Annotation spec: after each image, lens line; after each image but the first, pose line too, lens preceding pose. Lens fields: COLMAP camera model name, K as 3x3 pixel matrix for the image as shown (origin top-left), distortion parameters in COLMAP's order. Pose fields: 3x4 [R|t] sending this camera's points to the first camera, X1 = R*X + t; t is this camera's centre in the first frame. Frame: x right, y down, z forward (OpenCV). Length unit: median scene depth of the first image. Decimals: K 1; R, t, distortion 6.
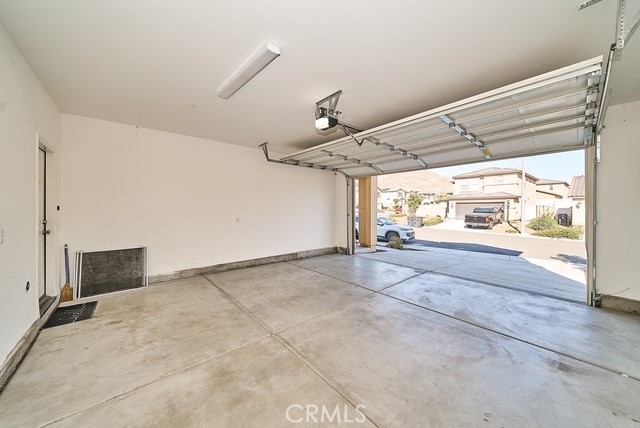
lens RADIAL K [[223.5, 0, 312.1], [0, 223.5, 205.4], [0, 0, 1]] dist [-0.013793, -0.000118]
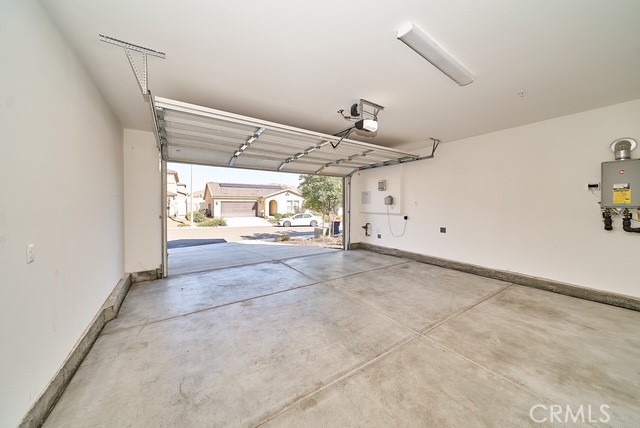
lens RADIAL K [[223.5, 0, 312.1], [0, 223.5, 205.4], [0, 0, 1]] dist [-0.013793, -0.000118]
pose [[0.136481, -0.010008, 0.990592, -1.057609], [0.000889, 0.999950, 0.009980, -0.006082], [-0.990642, -0.000481, 0.136483, 1.167652]]
